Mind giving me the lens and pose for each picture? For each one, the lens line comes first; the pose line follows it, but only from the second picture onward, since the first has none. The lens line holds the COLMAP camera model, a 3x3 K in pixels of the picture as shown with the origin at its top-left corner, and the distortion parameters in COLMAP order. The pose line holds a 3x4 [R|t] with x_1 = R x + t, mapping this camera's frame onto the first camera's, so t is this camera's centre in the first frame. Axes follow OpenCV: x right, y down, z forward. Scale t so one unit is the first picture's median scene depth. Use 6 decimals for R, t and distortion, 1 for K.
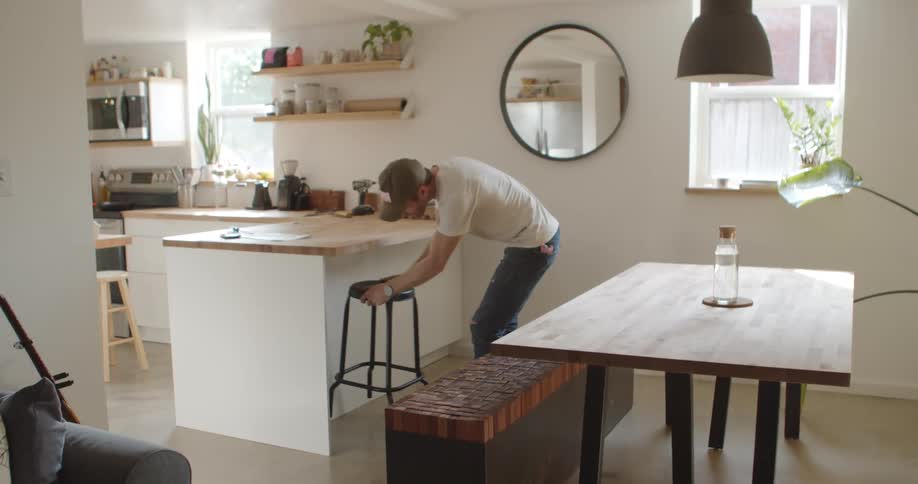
lens RADIAL K [[849.6, 0, 459.0], [0, 849.6, 242.0], [0, 0, 1]] dist [-0.082362, 0.001699]
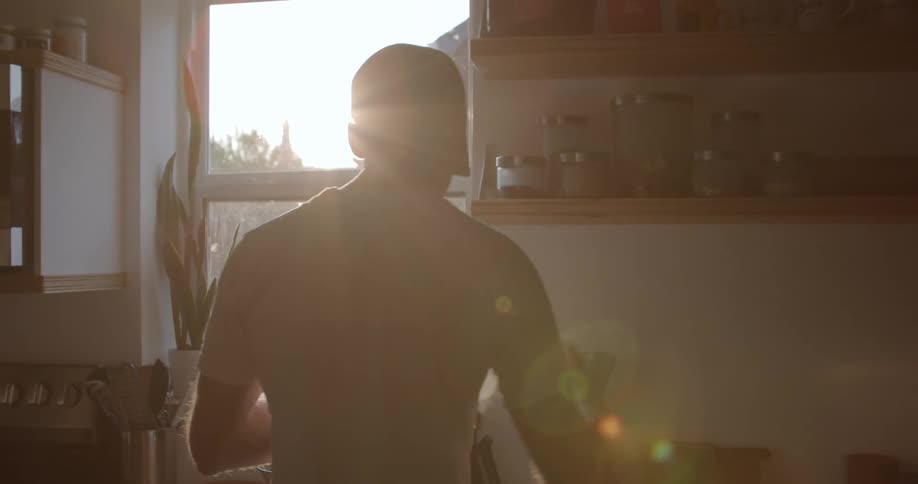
lens RADIAL K [[1047.4, 0, 459.0], [0, 1047.4, 242.0], [0, 0, 1]] dist [-0.016601, -0.014614]
pose [[0.958346, 0.017006, 0.285105, -0.357764], [0.020015, 0.991773, -0.126434, -0.091224], [-0.284909, 0.126874, 0.950121, 0.677399]]
